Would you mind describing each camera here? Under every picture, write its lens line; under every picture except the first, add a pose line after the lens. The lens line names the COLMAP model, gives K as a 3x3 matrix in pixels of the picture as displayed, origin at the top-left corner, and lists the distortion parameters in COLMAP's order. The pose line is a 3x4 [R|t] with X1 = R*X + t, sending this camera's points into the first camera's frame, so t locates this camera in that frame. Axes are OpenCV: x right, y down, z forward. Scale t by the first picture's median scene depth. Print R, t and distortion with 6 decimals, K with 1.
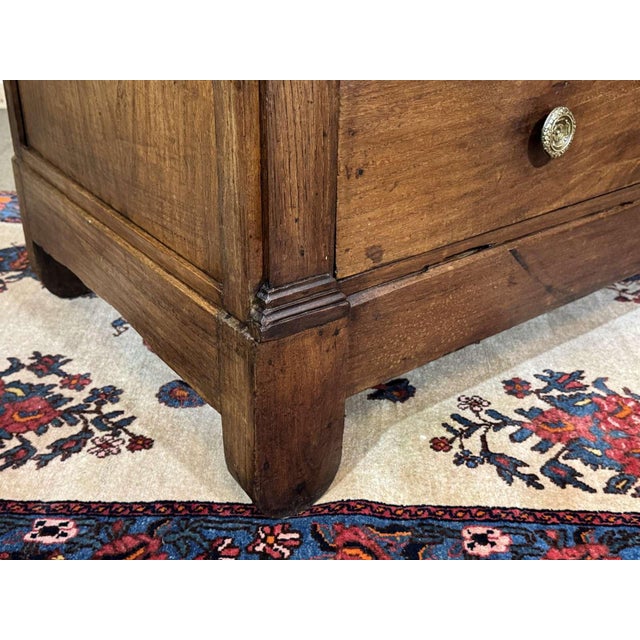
lens RADIAL K [[733.6, 0, 319.4], [0, 733.6, 342.7], [0, 0, 1]] dist [0.076910, 0.000000]
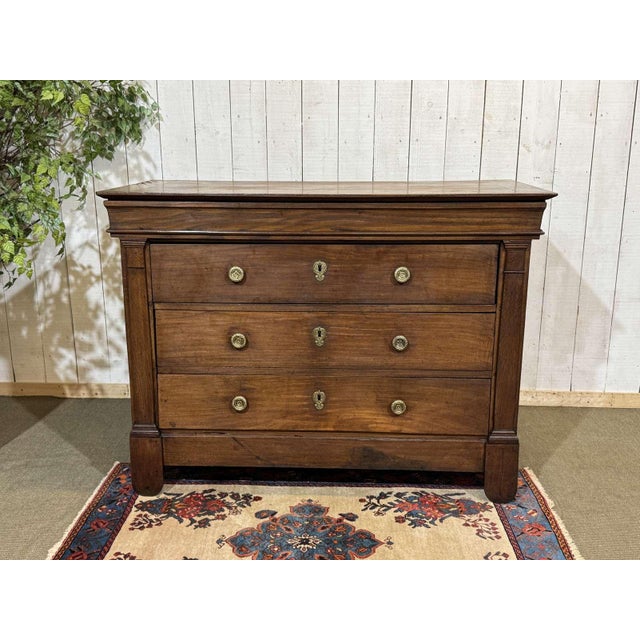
lens RADIAL K [[733.6, 0, 319.6], [0, 733.6, 320.9], [0, 0, 1]] dist [0.076910, 0.000000]
pose [[0.999778, -0.017610, -0.011560, 0.057342], [0.013667, 0.959842, -0.280208, -0.045598], [0.016031, 0.279987, 0.959870, -1.536923]]
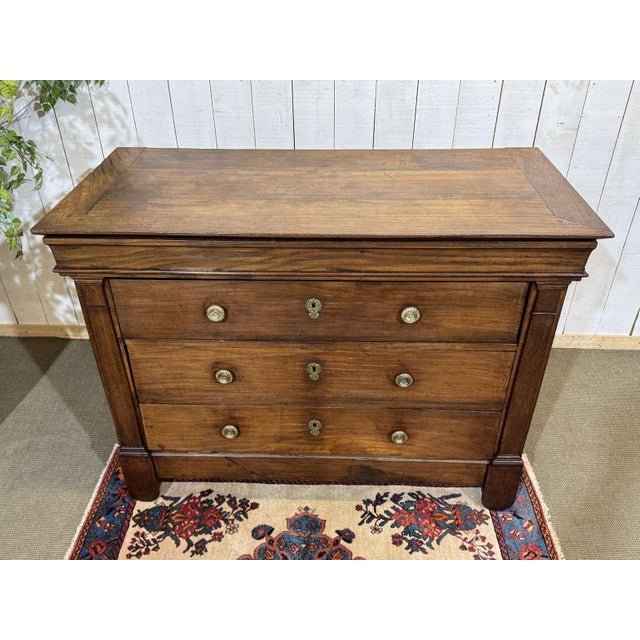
lens RADIAL K [[582.8, 0, 316.7], [0, 582.8, 322.2], [0, 0, 1]] dist [0.015115, 0.000000]
pose [[0.999553, -0.022010, -0.020248, 0.076414], [0.023202, 0.997890, 0.060647, -1.099032], [0.018870, -0.061089, 0.997954, -0.773351]]
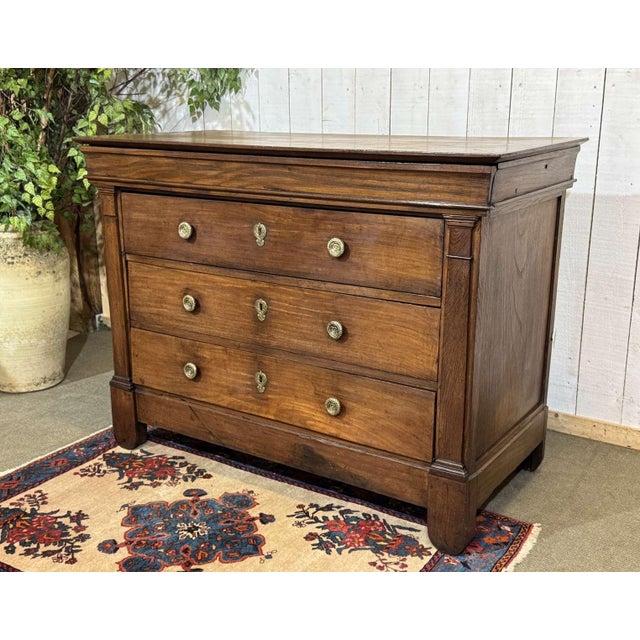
lens RADIAL K [[810.1, 0, 325.9], [0, 810.1, 324.0], [0, 0, 1]] dist [0.090956, 0.000000]
pose [[0.851805, 0.120037, -0.509921, 1.657891], [-0.246617, 0.950668, -0.188175, -0.277892], [0.462178, 0.286043, 0.839387, -0.982779]]
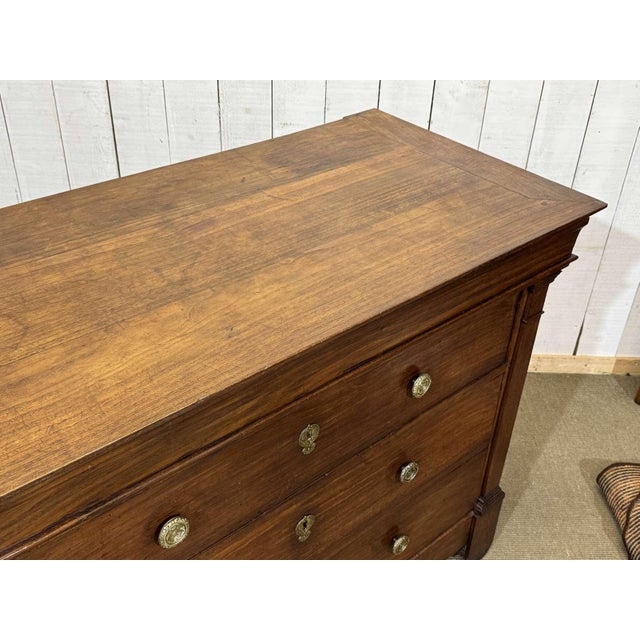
lens RADIAL K [[733.6, 0, 319.0], [0, 733.6, 321.8], [0, 0, 1]] dist [0.076910, 0.000000]
pose [[0.733595, -0.375932, 0.566139, -0.703985], [0.314892, 0.926272, 0.207036, -1.547995], [-0.602230, 0.026392, 0.797886, -0.062965]]
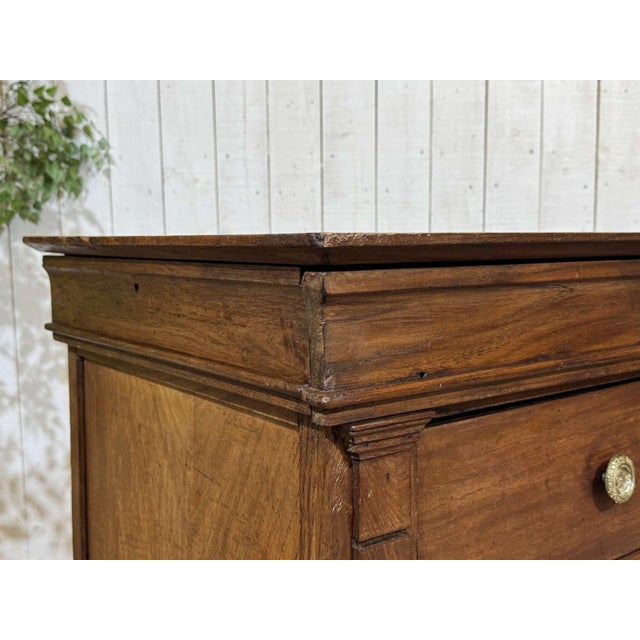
lens RADIAL K [[733.6, 0, 315.7], [0, 733.6, 326.5], [0, 0, 1]] dist [0.076910, 0.000000]
pose [[0.999408, -0.031798, -0.013139, -0.064908], [0.023579, 0.911113, -0.411481, -0.535360], [0.025055, 0.410928, 0.911324, -0.257467]]
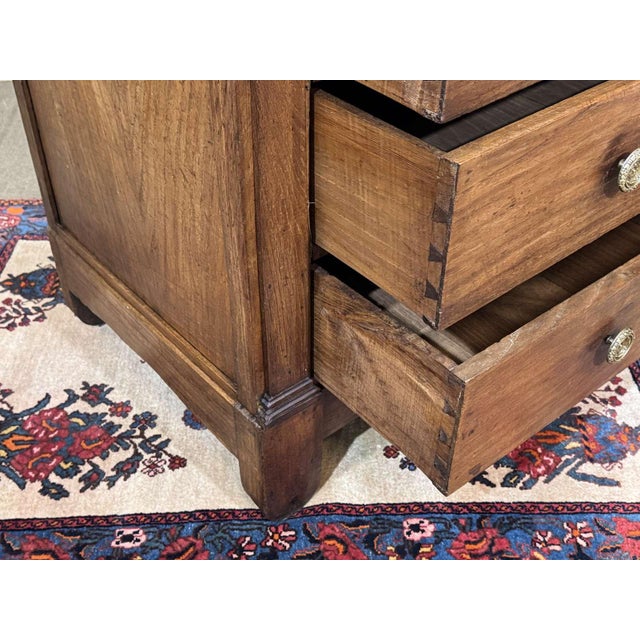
lens RADIAL K [[775.9, 0, 311.2], [0, 775.9, 326.8], [0, 0, 1]] dist [0.130165, 0.000000]
pose [[0.998667, -0.049036, 0.016087, 0.000366], [0.045572, 0.984217, 0.170998, -0.372221], [-0.024218, -0.170037, 0.985140, -0.441118]]
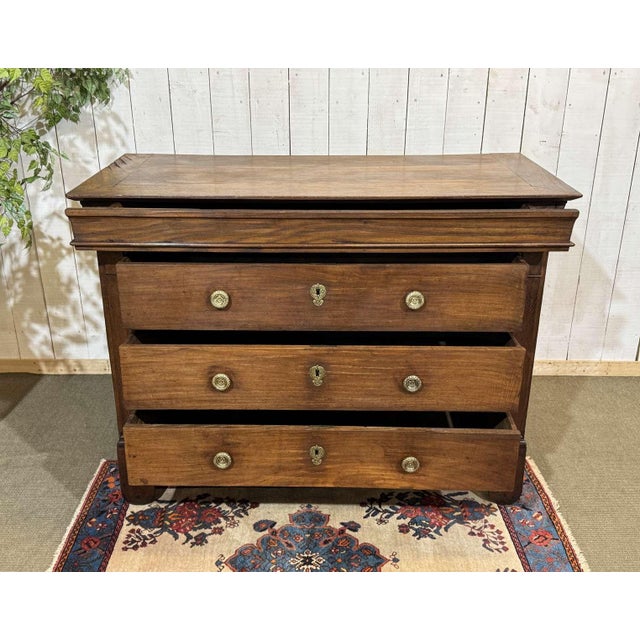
lens RADIAL K [[733.6, 0, 320.6], [0, 733.6, 317.2], [0, 0, 1]] dist [0.076910, 0.000000]
pose [[0.999151, -0.032404, 0.025454, -0.035456], [0.035687, 0.989308, -0.141408, -0.513844], [-0.020599, 0.142197, 0.989624, -1.424208]]
